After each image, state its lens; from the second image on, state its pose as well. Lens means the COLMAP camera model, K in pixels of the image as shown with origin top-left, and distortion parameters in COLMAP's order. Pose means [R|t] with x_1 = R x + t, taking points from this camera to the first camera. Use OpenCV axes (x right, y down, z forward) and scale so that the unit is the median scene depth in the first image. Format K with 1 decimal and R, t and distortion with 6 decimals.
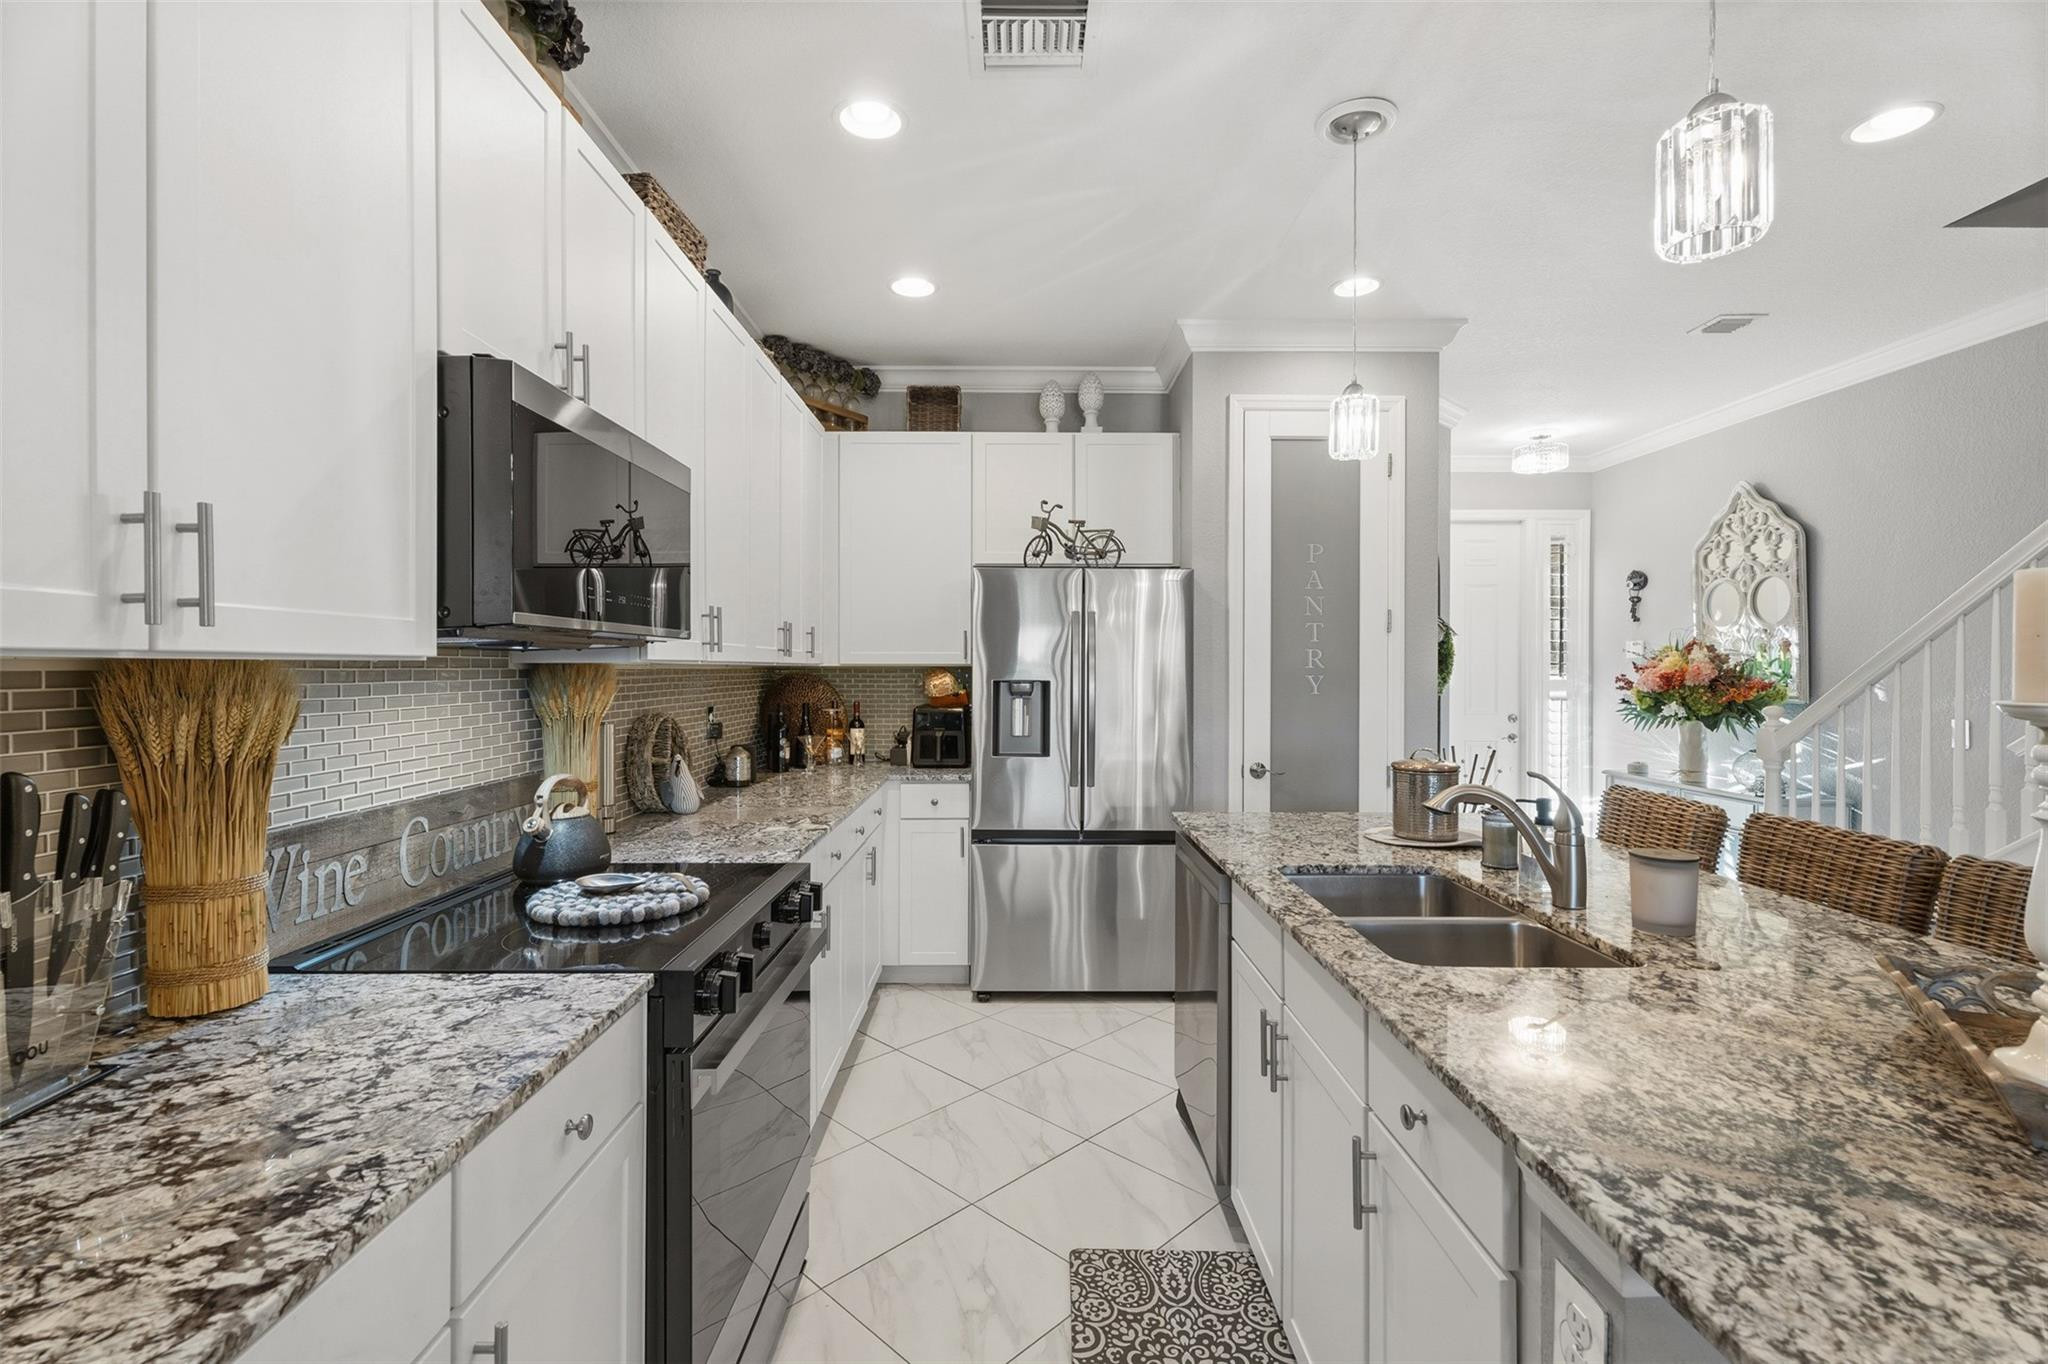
lens RADIAL K [[905.6, 0, 1020.2], [0, 905.6, 671.7], [0, 0, 1]] dist [0.000999, -0.001280]
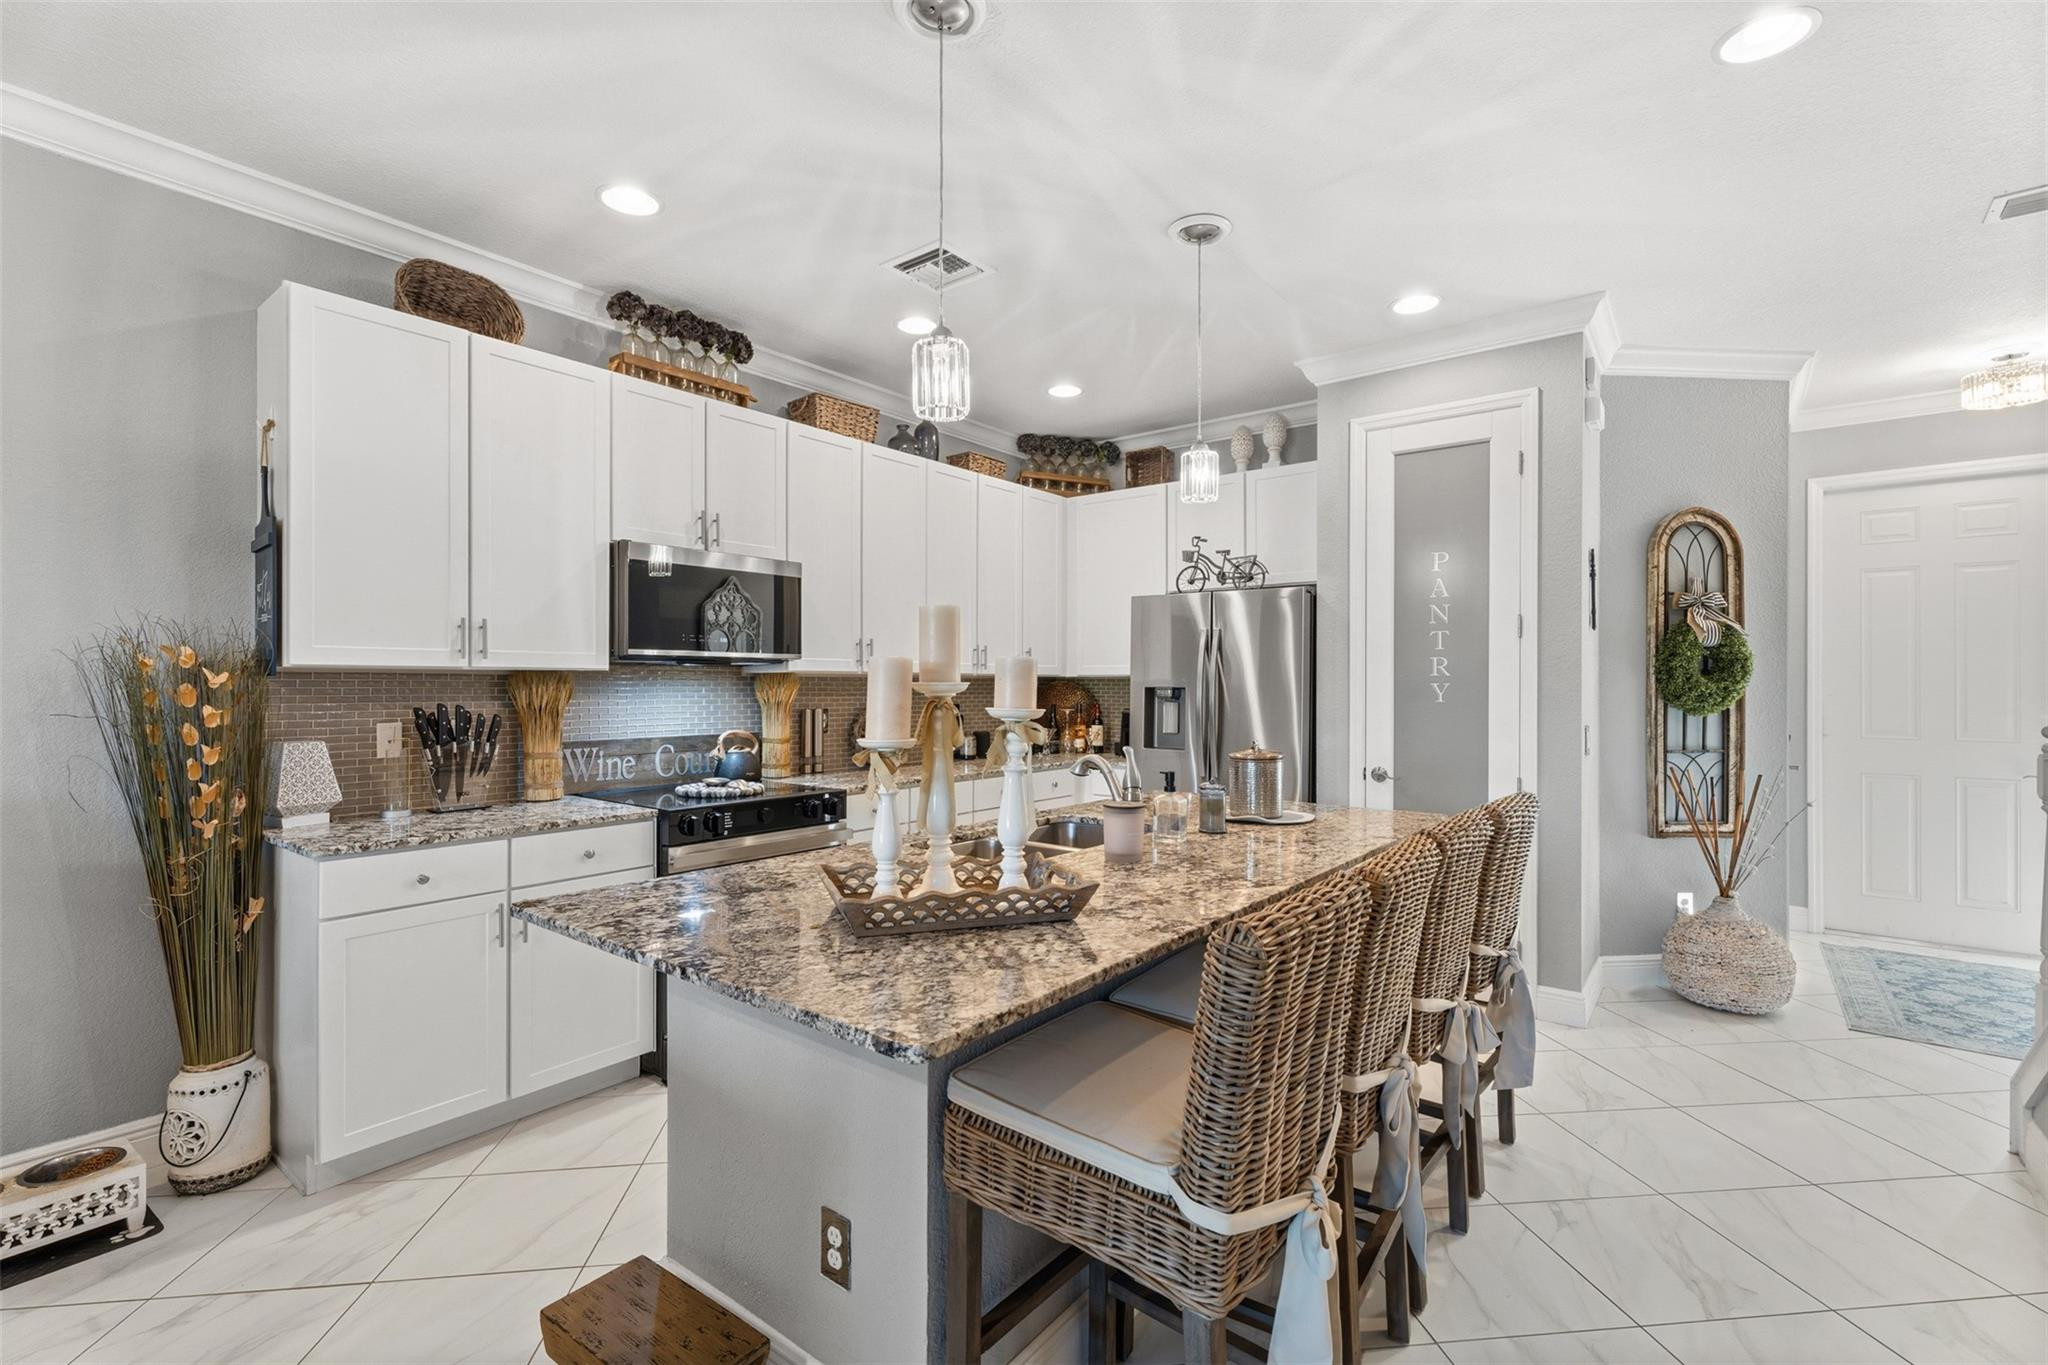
lens RADIAL K [[905.6, 0, 1033.6], [0, 905.6, 684.3], [0, 0, 1]] dist [0.000999, -0.001280]
pose [[0.786183, 0.000078, -0.617993, 0.609002], [-0.002977, 0.999989, -0.003661, 0.010540], [0.617986, 0.004718, 0.786175, -0.066475]]
